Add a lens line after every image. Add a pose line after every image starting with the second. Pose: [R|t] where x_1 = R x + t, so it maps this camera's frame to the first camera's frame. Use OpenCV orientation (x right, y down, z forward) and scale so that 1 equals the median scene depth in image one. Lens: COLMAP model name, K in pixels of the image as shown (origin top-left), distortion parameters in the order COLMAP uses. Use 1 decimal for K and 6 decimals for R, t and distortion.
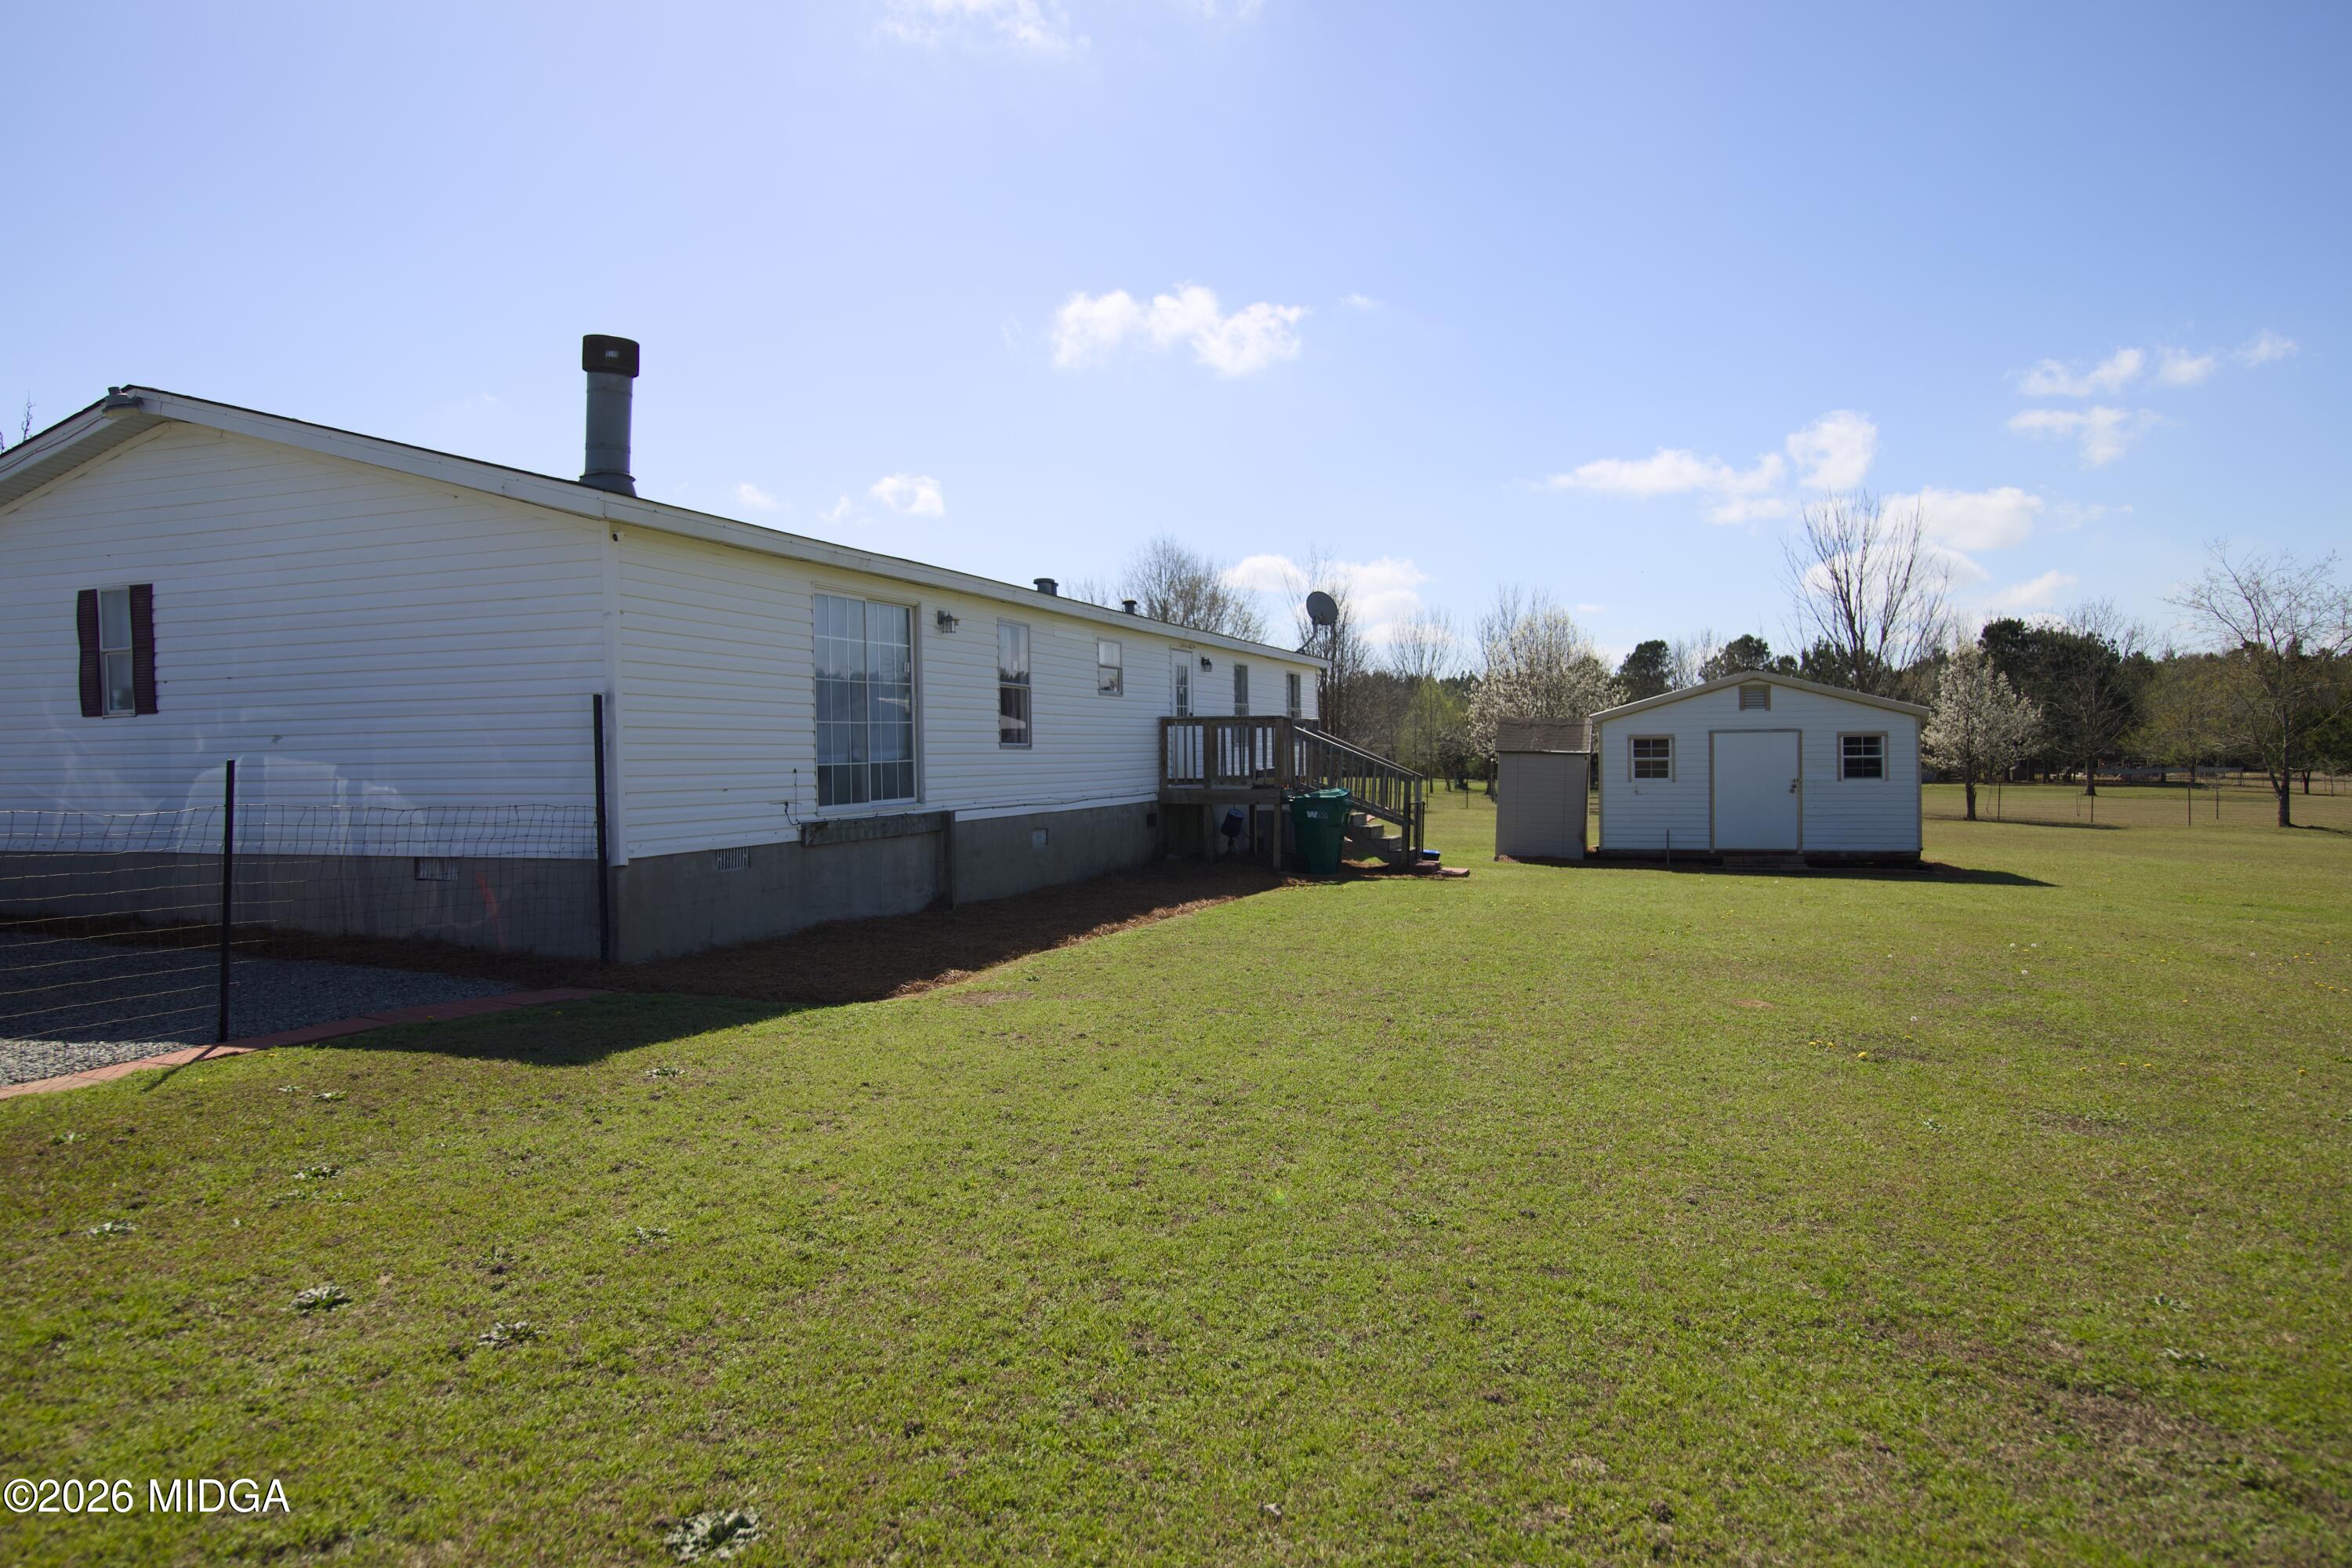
lens RADIAL K [[1441.5, 0, 1176.0], [0, 1441.5, 784.0], [0, 0, 1]] dist [-0.006633, -0.000496]
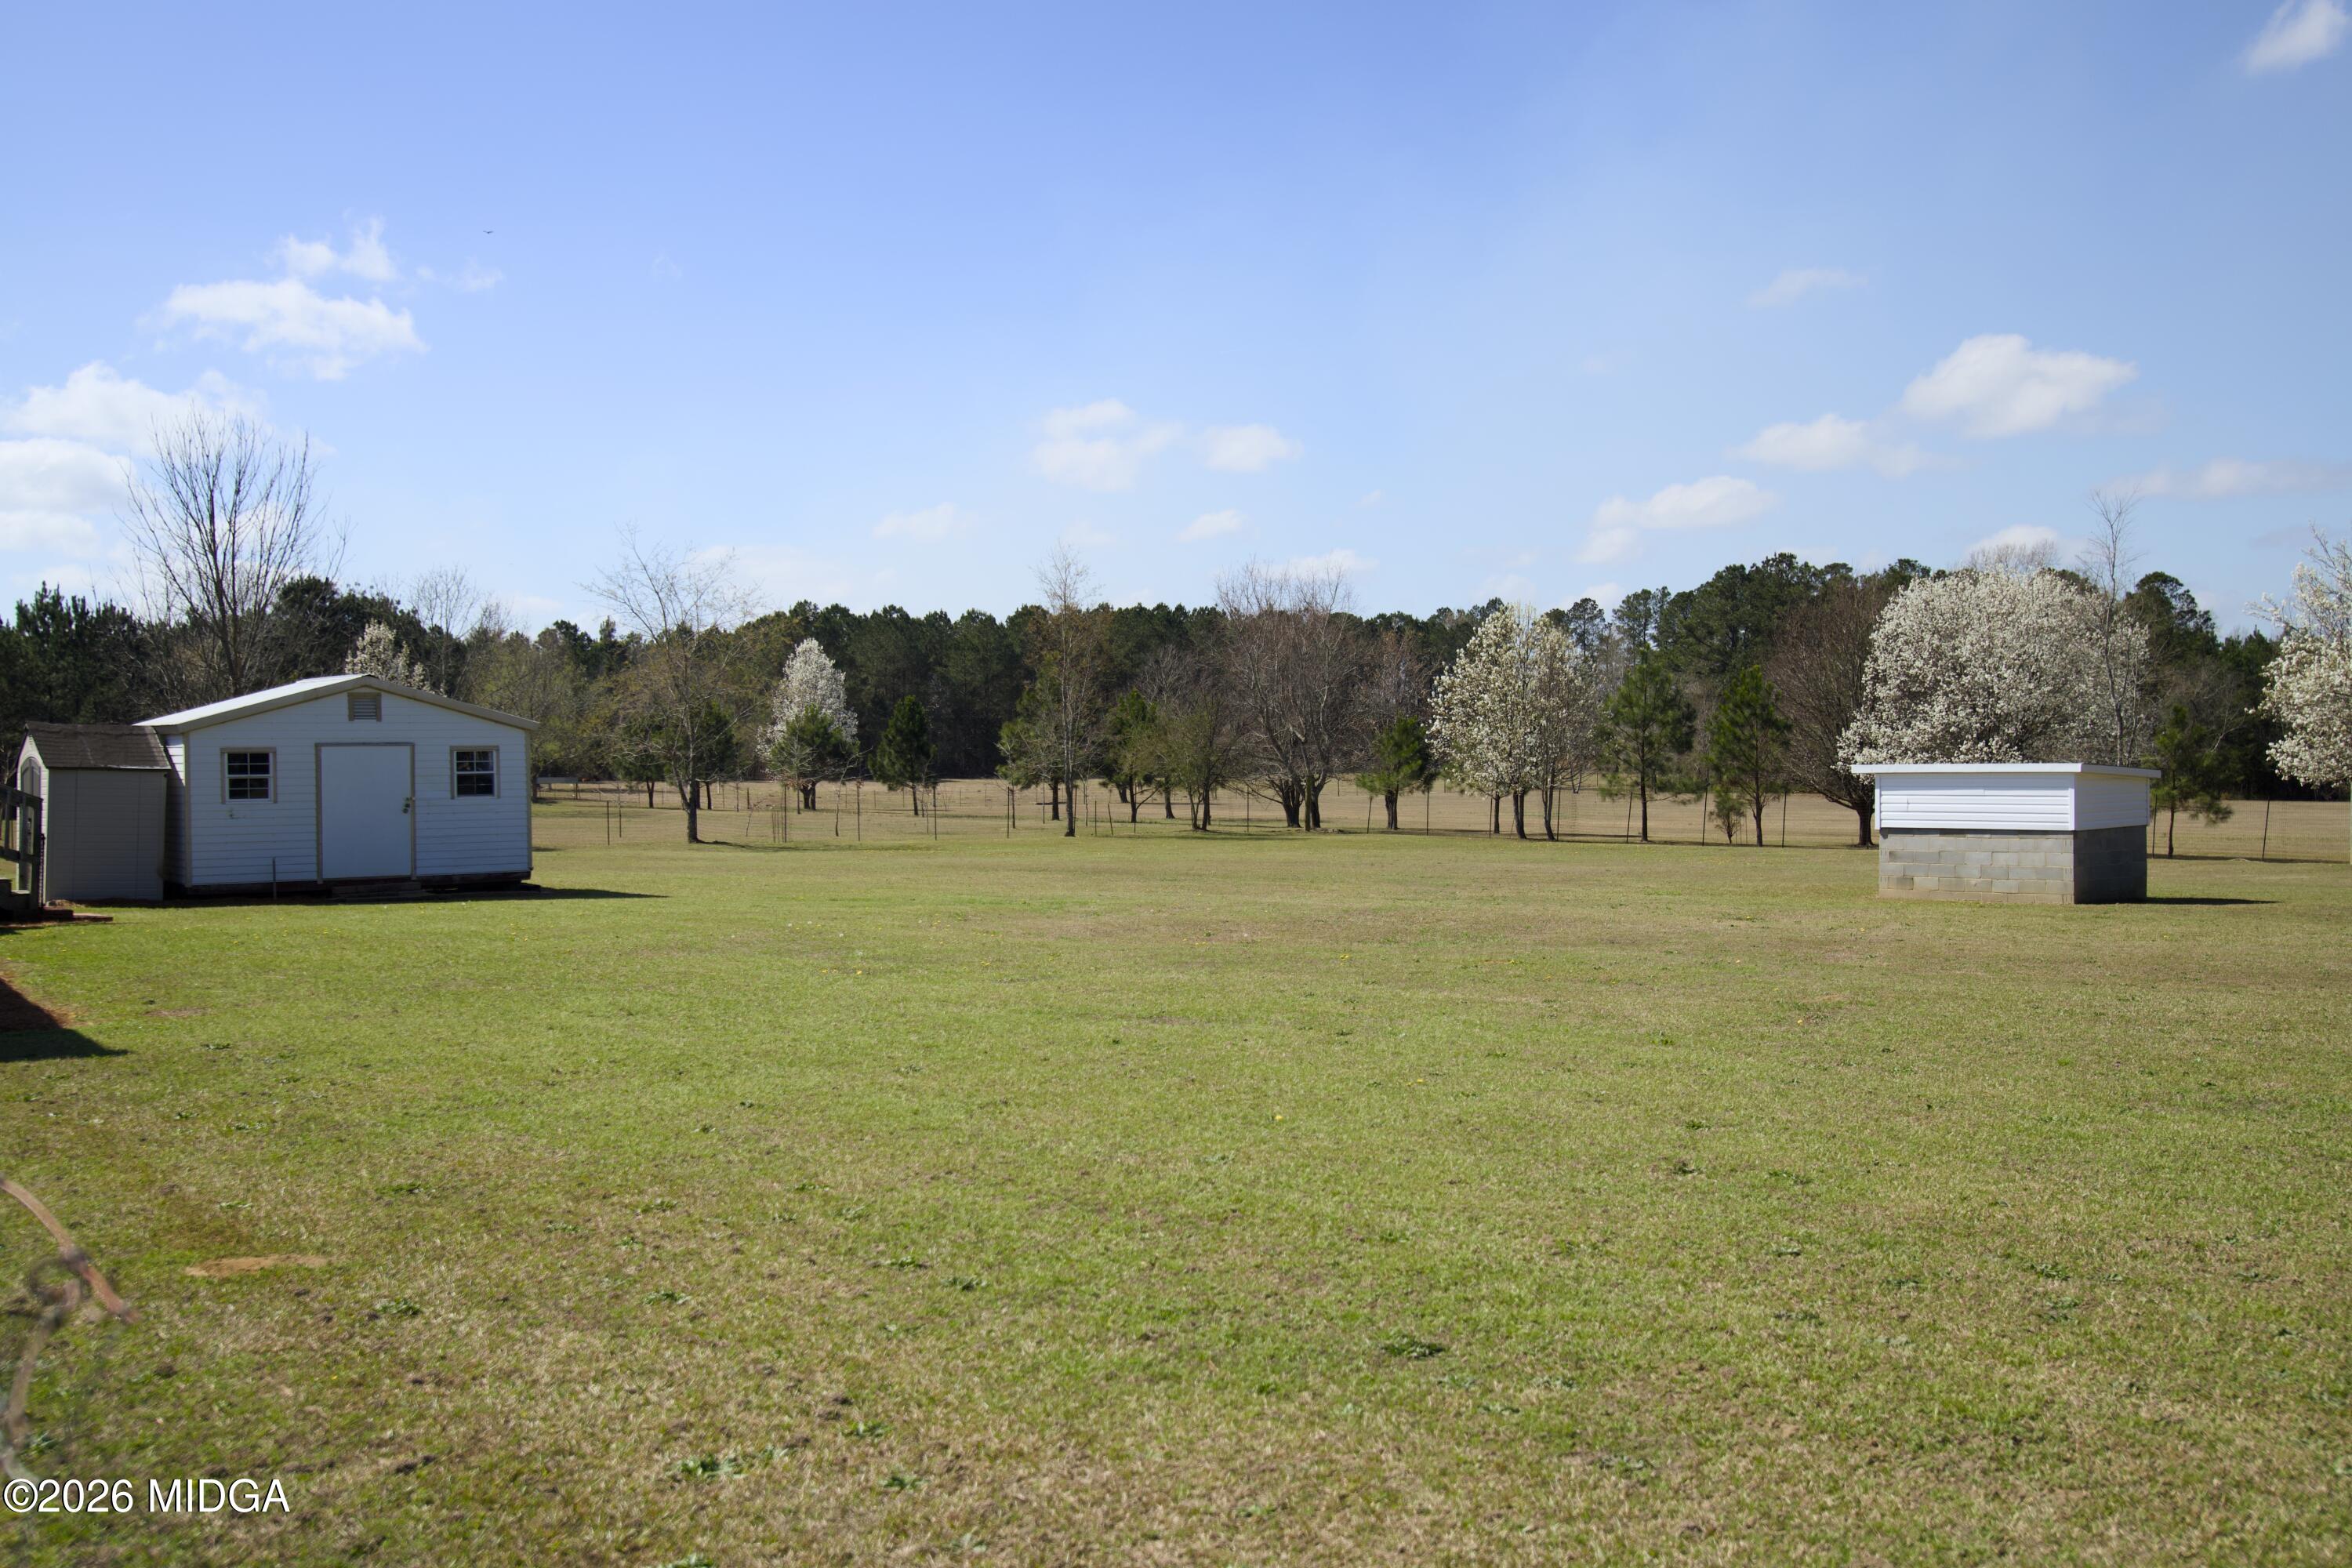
lens RADIAL K [[2248.4, 0, 1176.0], [0, 2248.4, 784.0], [0, 0, 1]] dist [0.012805, 0.008939]
pose [[0.599573, -0.007948, 0.800280, -0.408510], [0.015117, 0.999885, -0.001395, -0.002666], [-0.800177, 0.012934, 0.599624, -0.234701]]
